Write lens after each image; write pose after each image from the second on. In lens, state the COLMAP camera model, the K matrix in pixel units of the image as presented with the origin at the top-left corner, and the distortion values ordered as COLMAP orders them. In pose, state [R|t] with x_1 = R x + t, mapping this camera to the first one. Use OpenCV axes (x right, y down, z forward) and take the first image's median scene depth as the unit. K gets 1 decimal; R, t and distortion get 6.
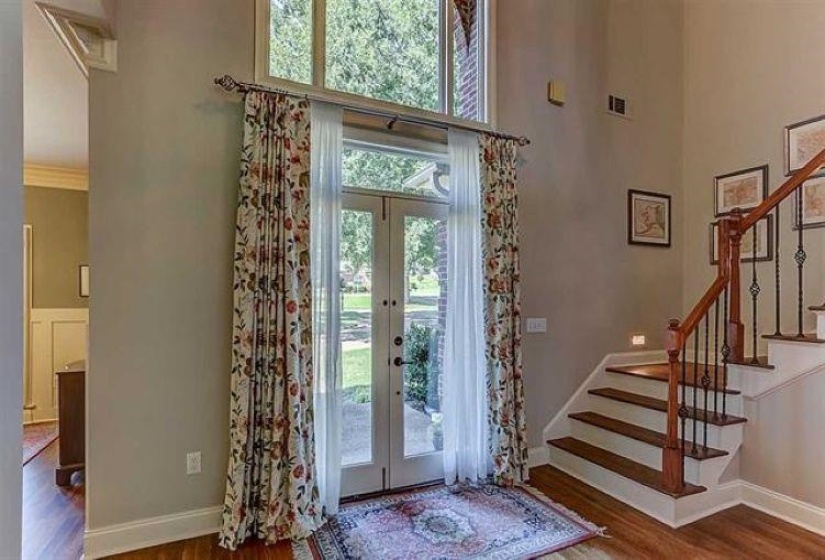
lens RADIAL K [[414.2, 0, 414.9], [0, 414.2, 301.0], [0, 0, 1]] dist [-0.015827, 0.002598]
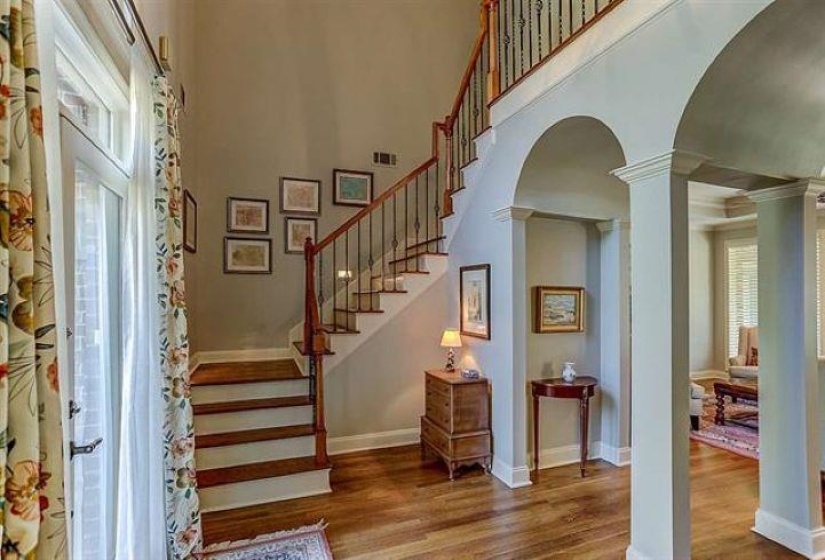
lens RADIAL K [[414.2, 0, 411.5], [0, 414.2, 285.3], [0, 0, 1]] dist [-0.015827, 0.002598]
pose [[0.062282, 0.019198, 0.997874, -0.499315], [0.002437, 0.999809, -0.019387, -0.040971], [-0.998056, 0.003639, 0.062223, 0.547143]]
